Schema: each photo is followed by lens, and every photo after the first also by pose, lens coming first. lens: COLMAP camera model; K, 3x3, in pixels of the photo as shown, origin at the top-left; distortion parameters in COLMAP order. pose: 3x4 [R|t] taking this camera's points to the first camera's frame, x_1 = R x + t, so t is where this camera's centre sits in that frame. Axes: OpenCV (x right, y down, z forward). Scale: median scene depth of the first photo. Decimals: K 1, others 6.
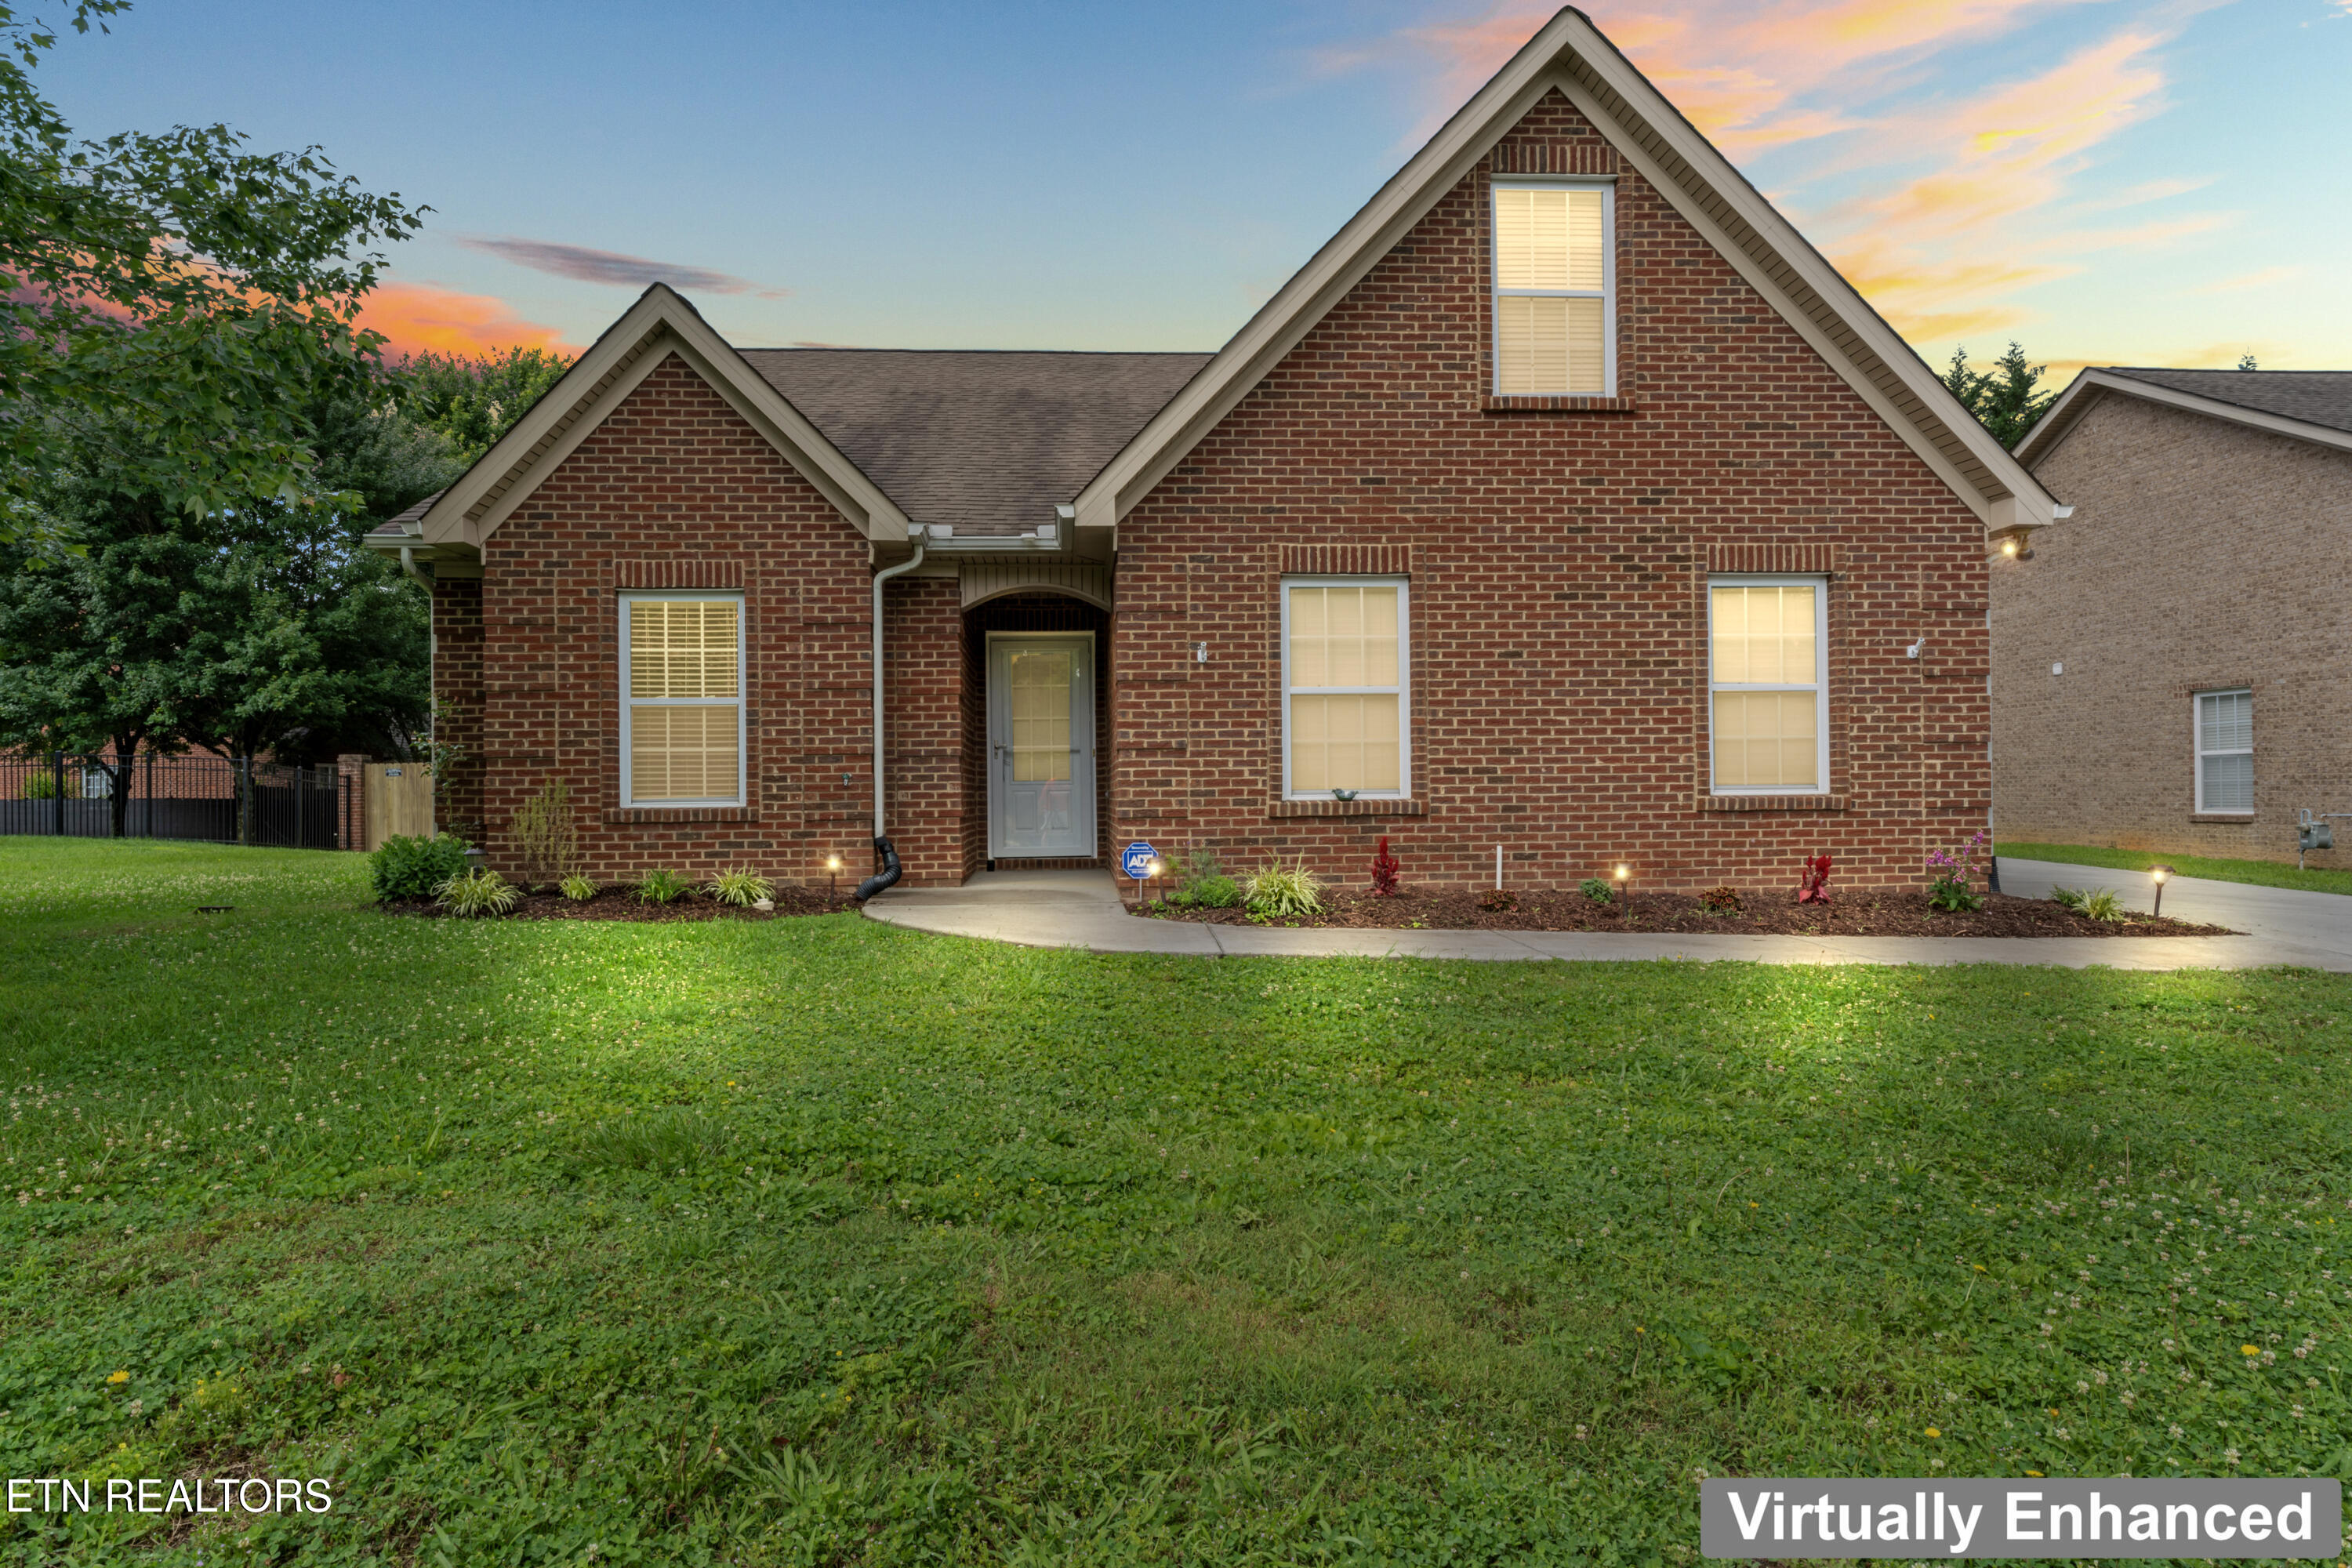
lens RADIAL K [[1332.4, 0, 1136.1], [0, 1332.4, 787.0], [0, 0, 1]] dist [-0.001054, -0.001343]
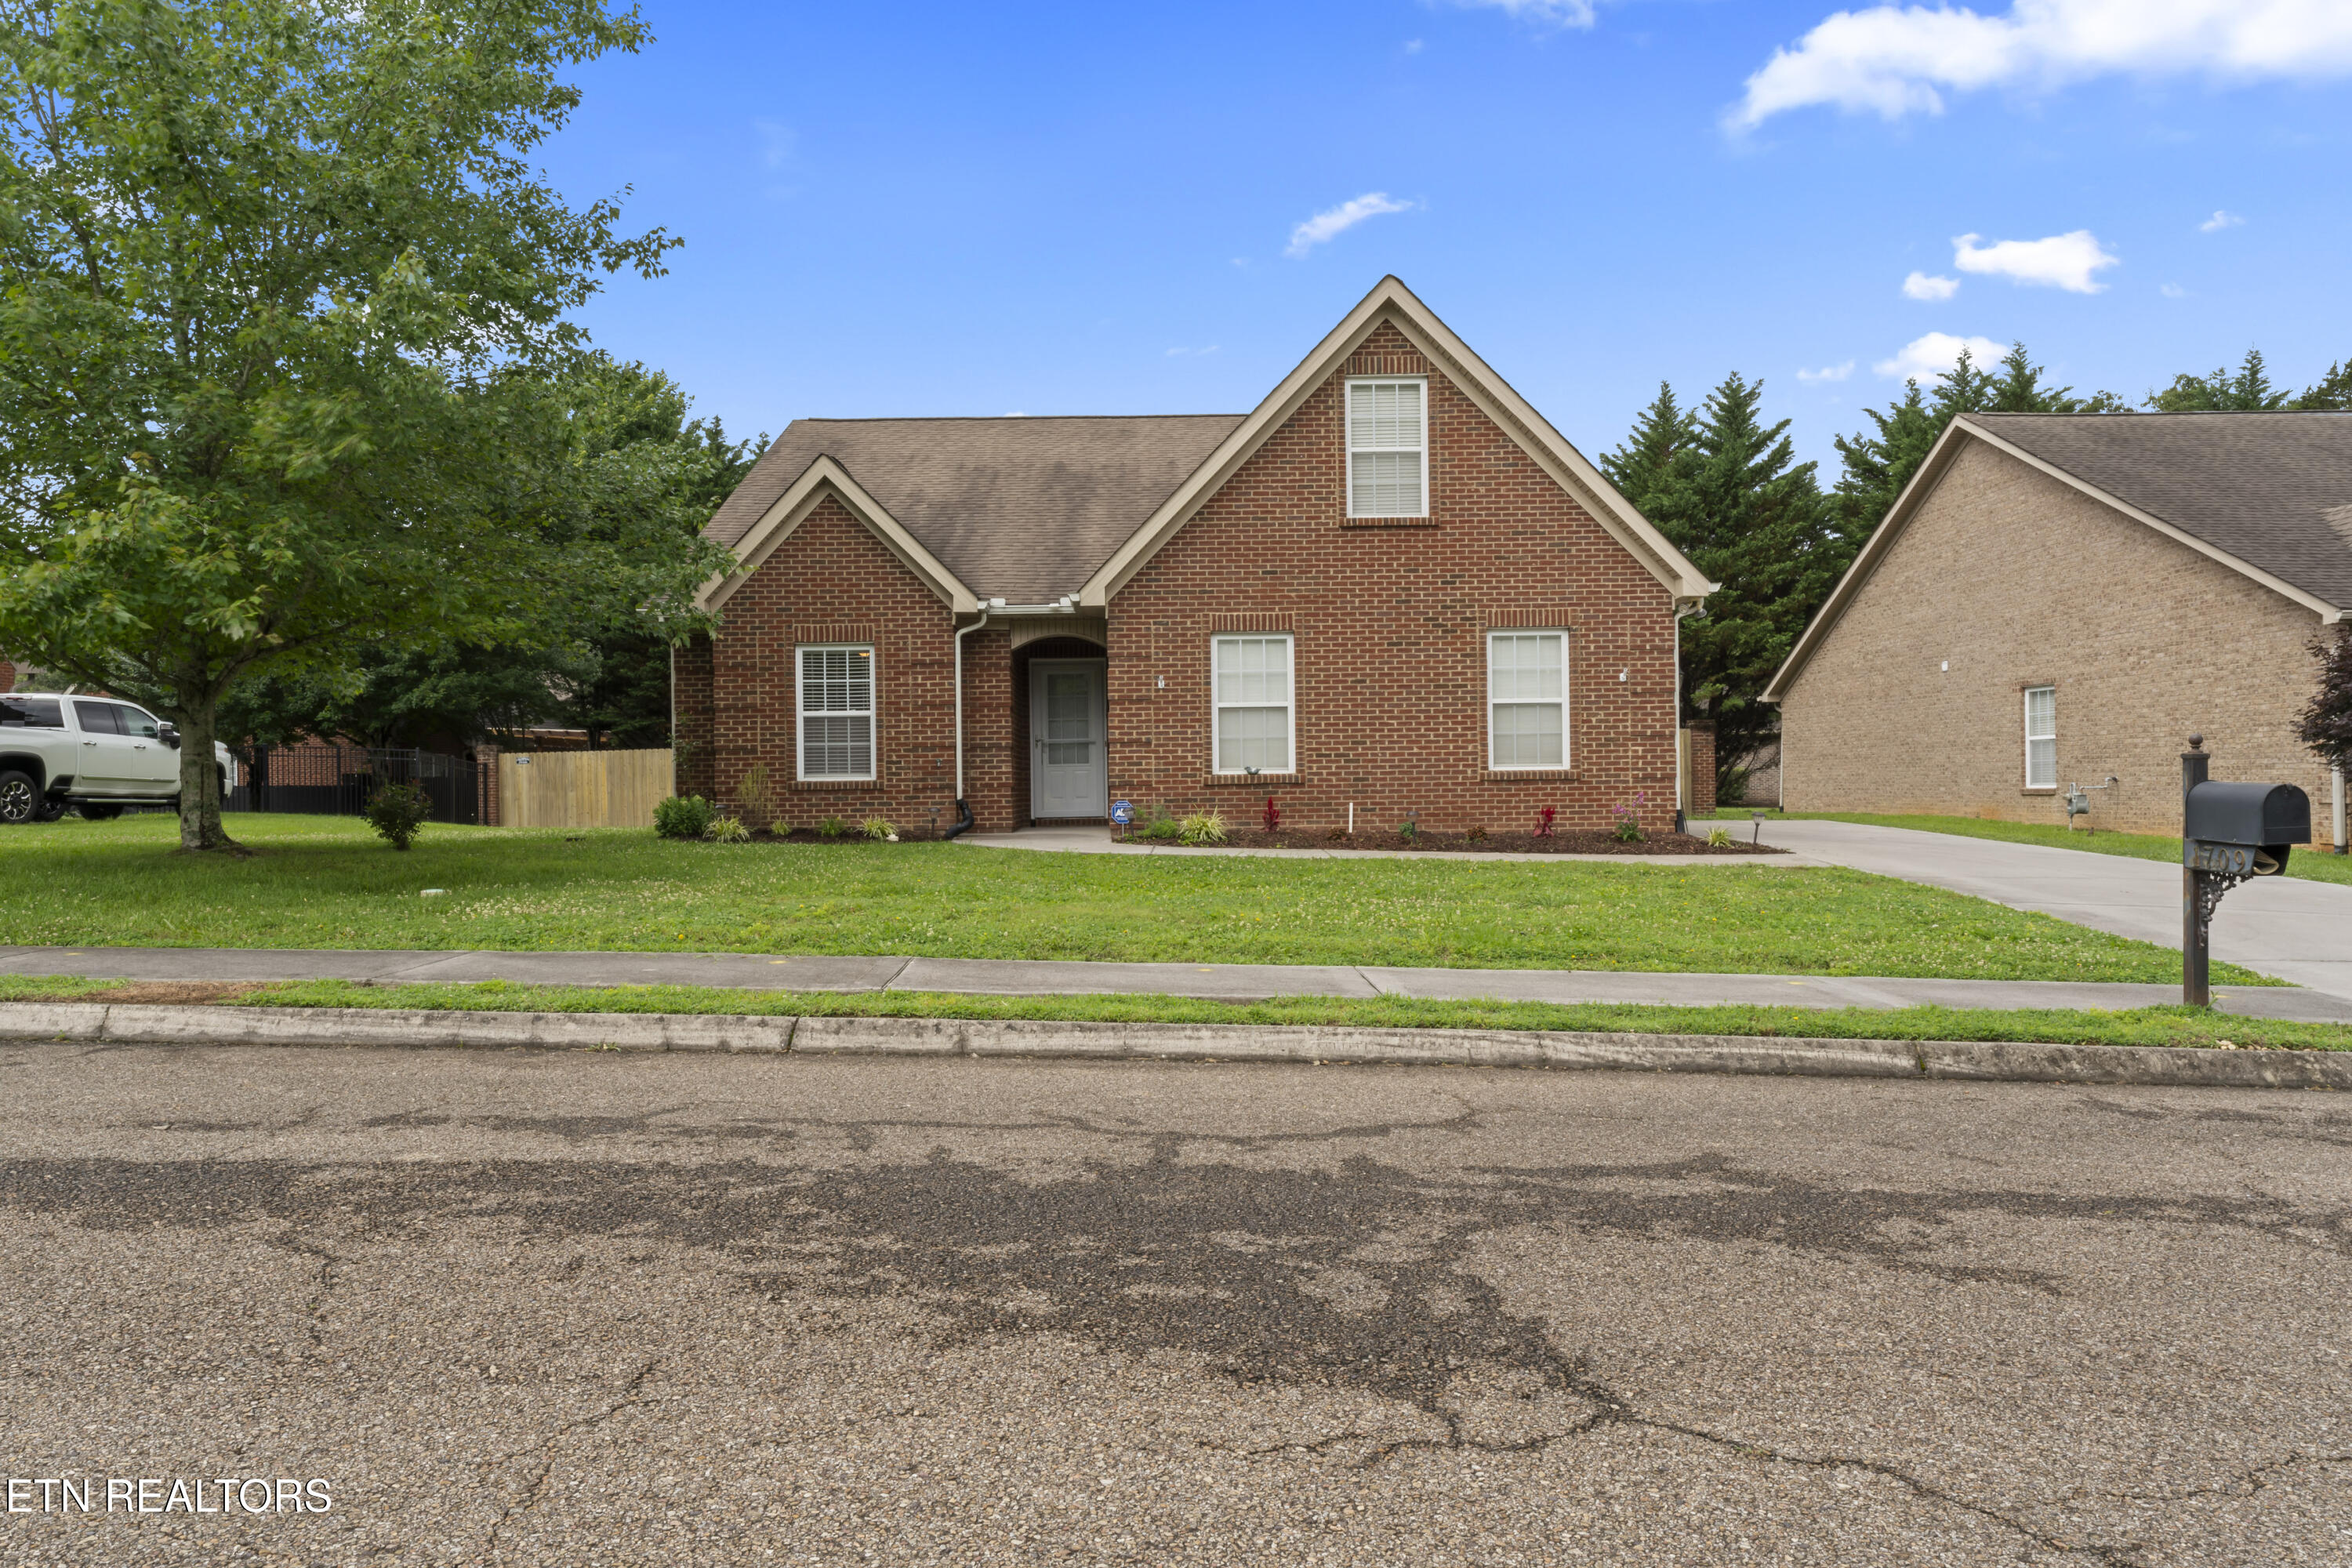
lens RADIAL K [[1617.2, 0, 1171.1], [0, 1617.2, 782.3], [0, 0, 1]] dist [0.005760, -0.000293]
pose [[0.999359, -0.003436, -0.035624, 0.125881], [0.003567, 0.999987, 0.003599, 0.011947], [0.035611, -0.003724, 0.999359, -0.907875]]
